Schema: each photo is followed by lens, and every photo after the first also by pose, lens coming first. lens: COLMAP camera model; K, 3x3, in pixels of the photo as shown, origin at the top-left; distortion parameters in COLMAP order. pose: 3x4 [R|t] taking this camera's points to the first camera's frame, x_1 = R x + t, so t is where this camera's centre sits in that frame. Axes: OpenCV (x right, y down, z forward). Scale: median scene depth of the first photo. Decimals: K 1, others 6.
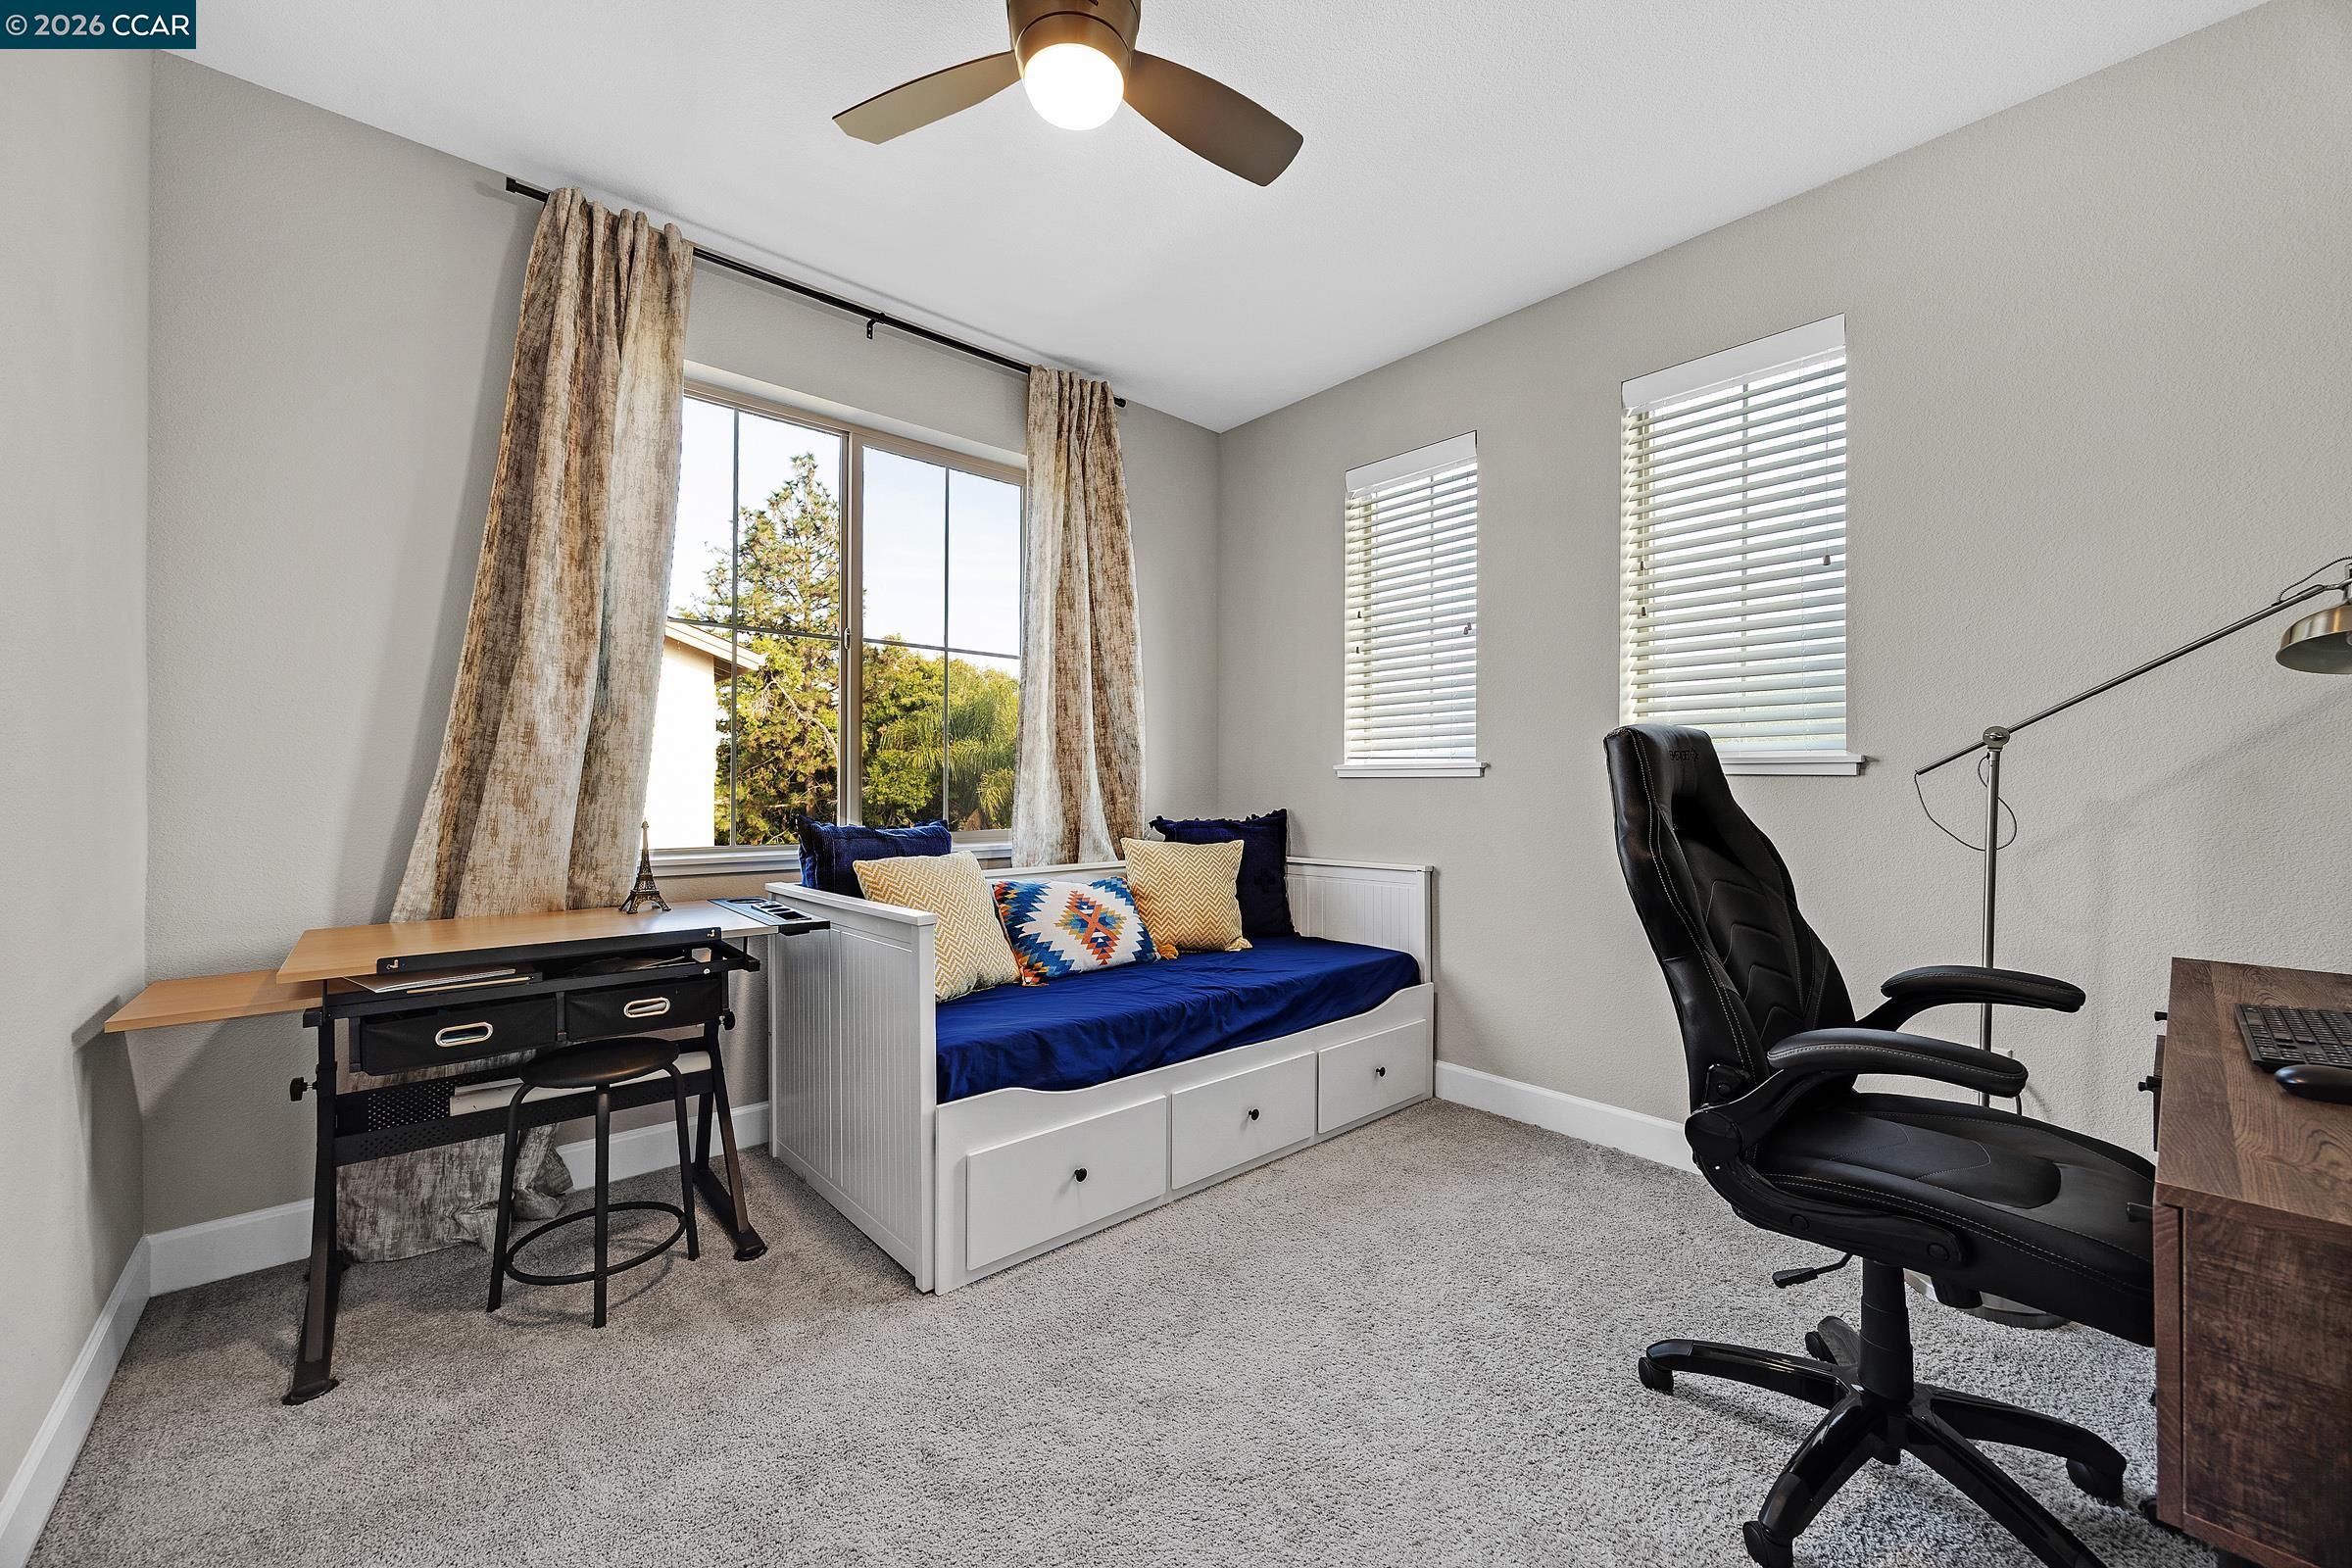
lens RADIAL K [[899.1, 0, 1178.2], [0, 899.1, 784.0], [0, 0, 1]] dist [-0.001596, 0.000314]
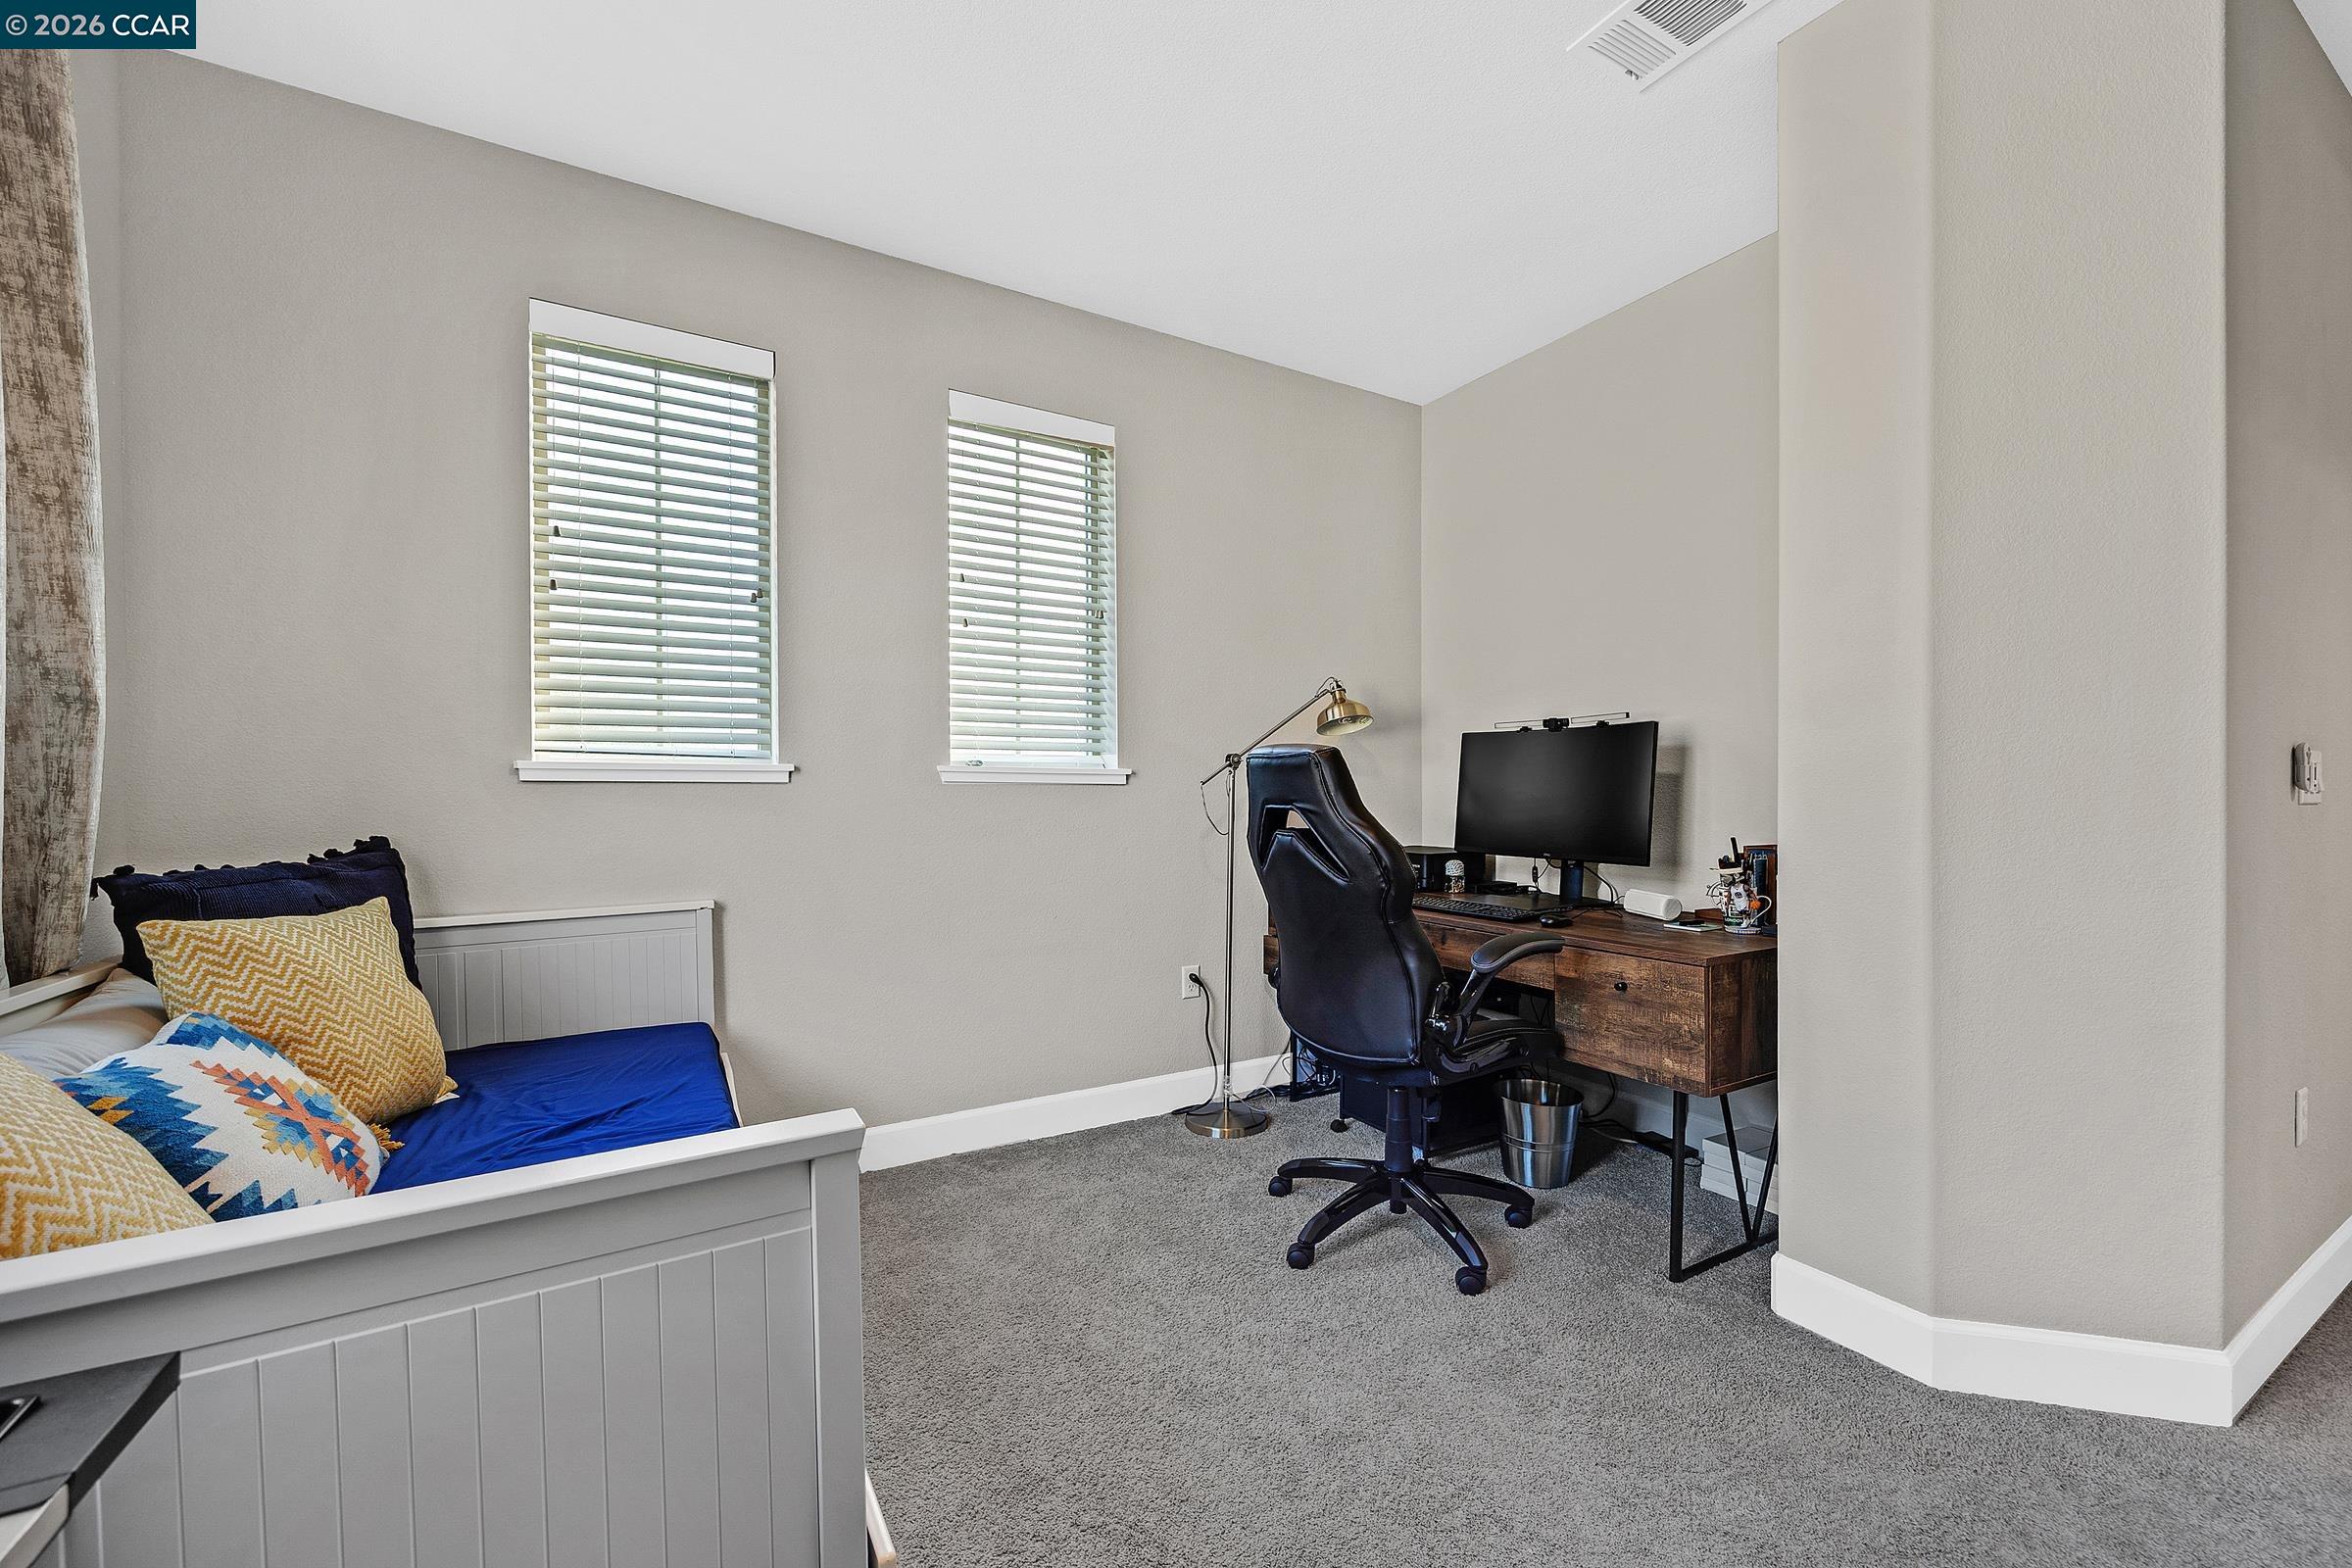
lens RADIAL K [[900.9, 0, 1169.9], [0, 900.9, 782.8], [0, 0, 1]] dist [0.000302, 0.000080]
pose [[0.203851, 0.007899, 0.978970, -0.389018], [-0.000387, 0.999968, -0.007988, -0.001220], [-0.979002, 0.001249, 0.203847, 0.474346]]
